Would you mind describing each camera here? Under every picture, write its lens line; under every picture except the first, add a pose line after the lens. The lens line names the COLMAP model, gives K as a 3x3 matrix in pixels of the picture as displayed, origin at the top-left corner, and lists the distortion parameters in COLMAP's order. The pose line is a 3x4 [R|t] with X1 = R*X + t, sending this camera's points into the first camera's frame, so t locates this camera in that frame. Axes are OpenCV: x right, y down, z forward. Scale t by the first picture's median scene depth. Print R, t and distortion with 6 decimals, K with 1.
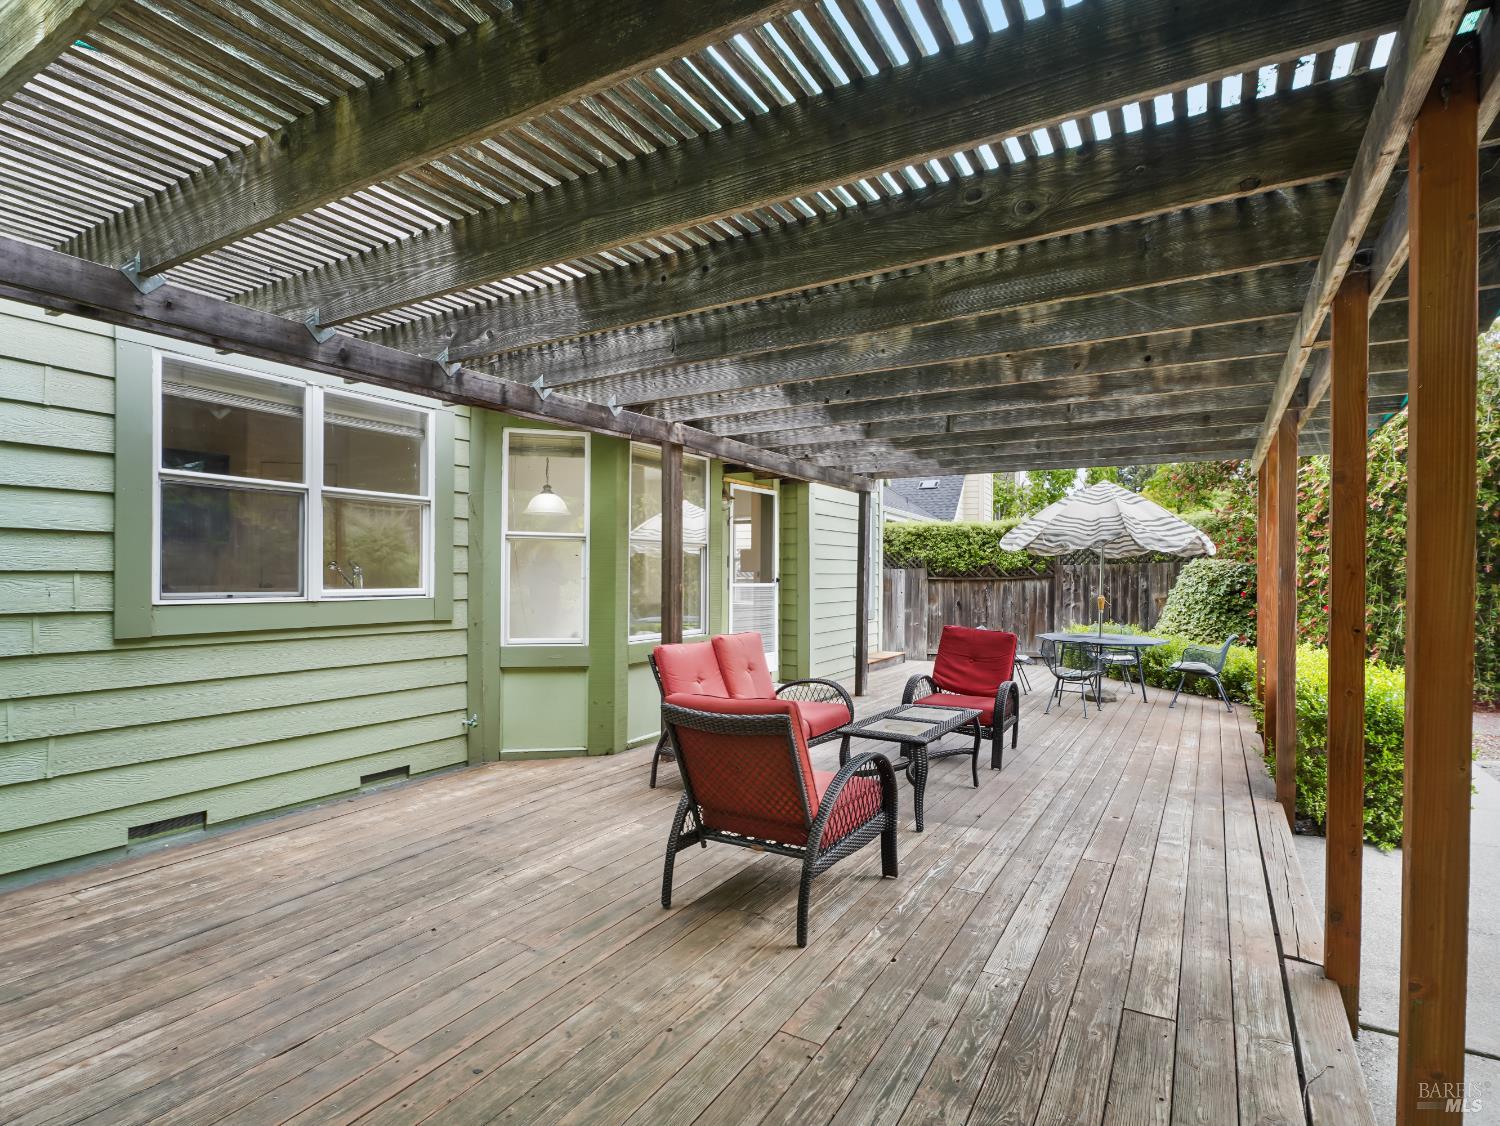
lens RADIAL K [[765.0, 0, 750.6], [0, 765.0, 575.0], [0, 0, 1]] dist [-0.033437, 0.000754]
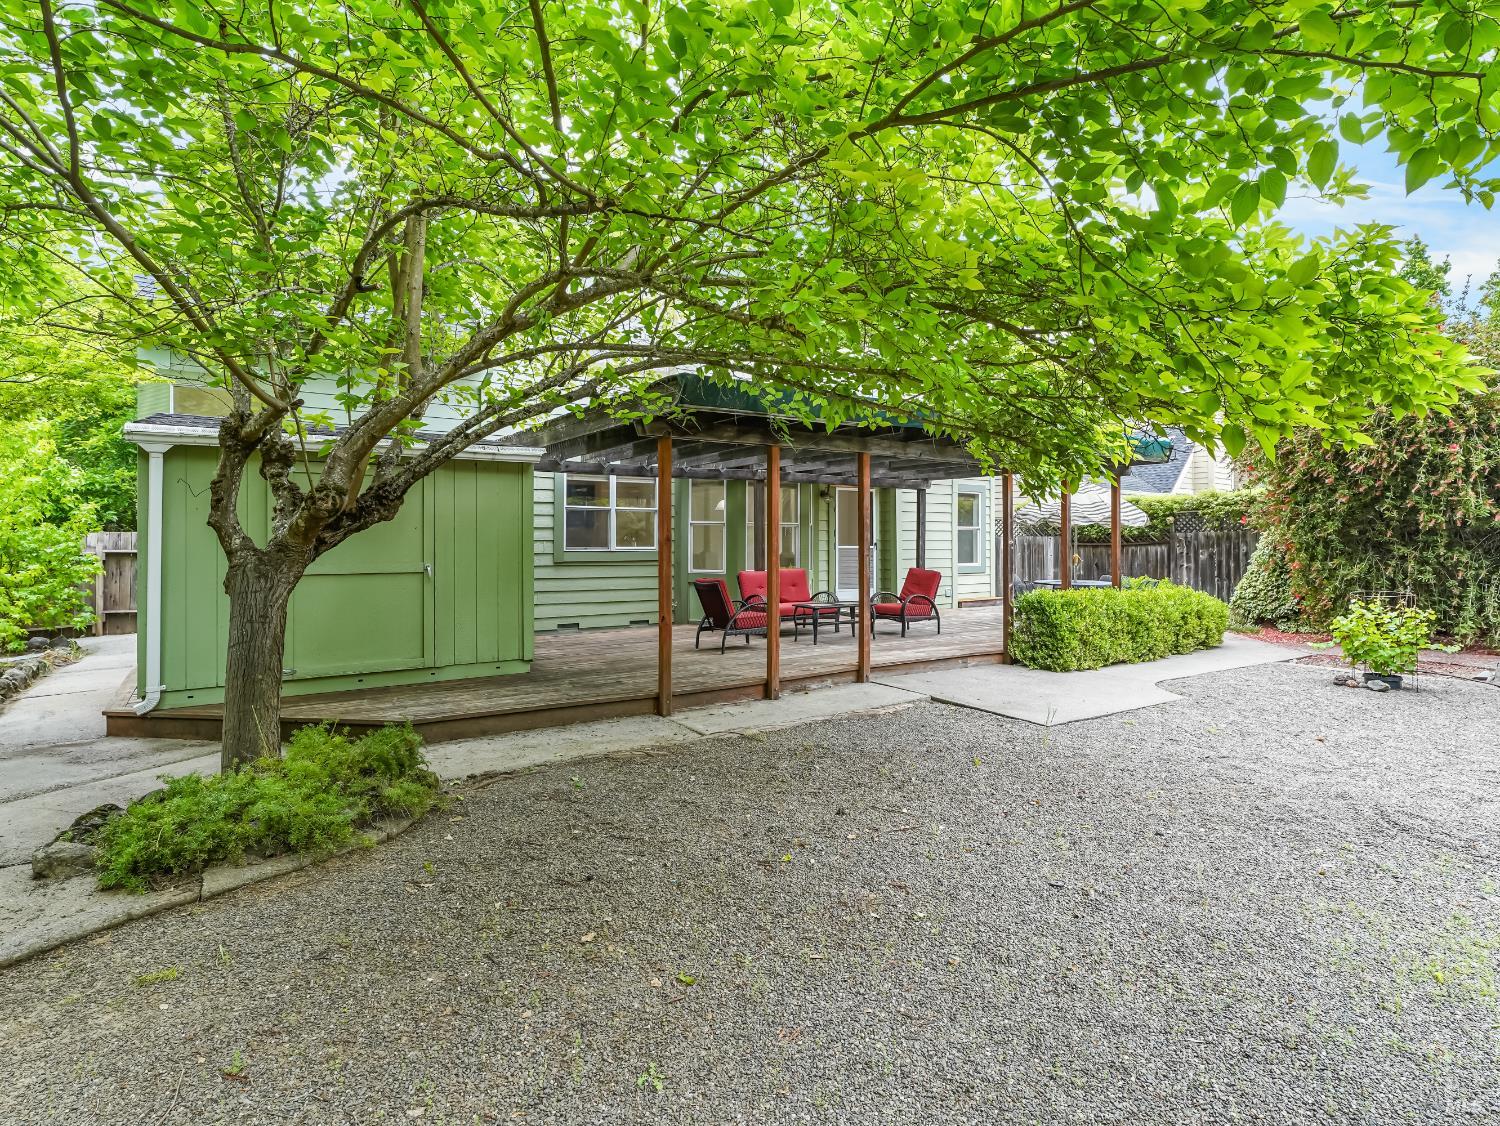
lens RADIAL K [[765.0, 0, 748.2], [0, 765.0, 546.5], [0, 0, 1]] dist [-0.033437, 0.000754]
pose [[0.892814, -0.000027, -0.450425, 0.870168], [0.002269, 0.999988, 0.004439, 0.004940], [0.450419, -0.004985, 0.892803, -0.985818]]
